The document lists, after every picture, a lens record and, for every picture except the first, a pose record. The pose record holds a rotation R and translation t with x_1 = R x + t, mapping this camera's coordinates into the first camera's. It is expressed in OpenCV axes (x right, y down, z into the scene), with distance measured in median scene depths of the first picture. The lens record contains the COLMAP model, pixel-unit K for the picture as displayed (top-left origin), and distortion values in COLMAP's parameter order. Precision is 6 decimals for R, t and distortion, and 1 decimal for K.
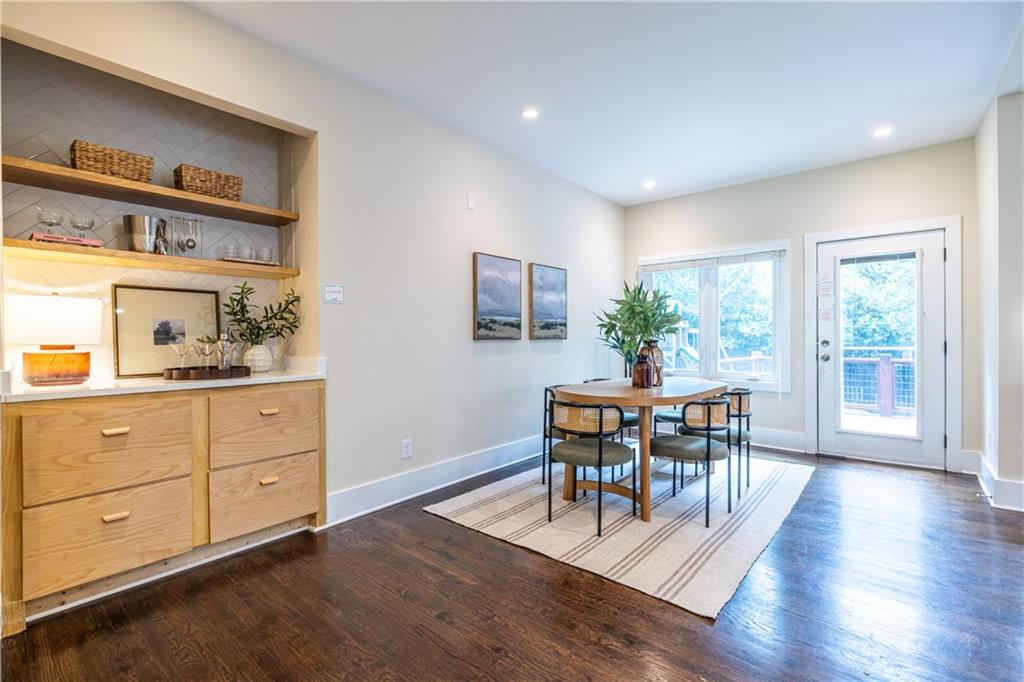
lens RADIAL K [[465.3, 0, 512.0], [0, 465.3, 339.6], [0, 0, 1]] dist [-0.002764, 0.001178]
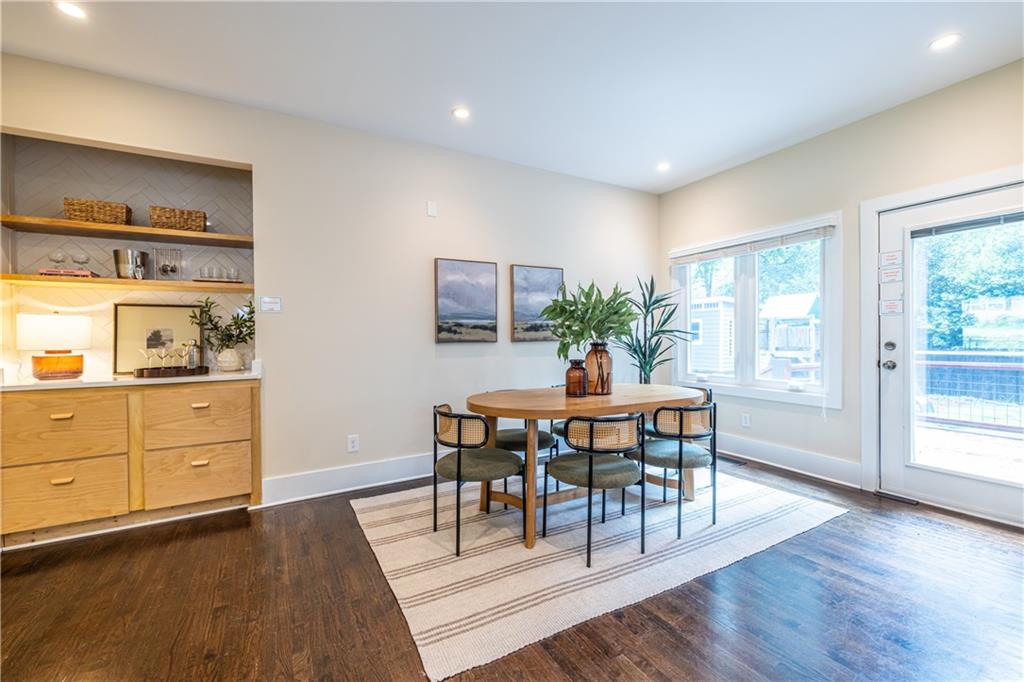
lens RADIAL K [[431.4, 0, 512.3], [0, 431.4, 342.0], [0, 0, 1]] dist [0.003511, -0.000229]
pose [[0.936608, -0.002746, -0.350368, 0.564784], [0.005880, 0.999952, 0.007882, -0.011245], [0.350329, -0.009443, 0.936579, 0.220076]]
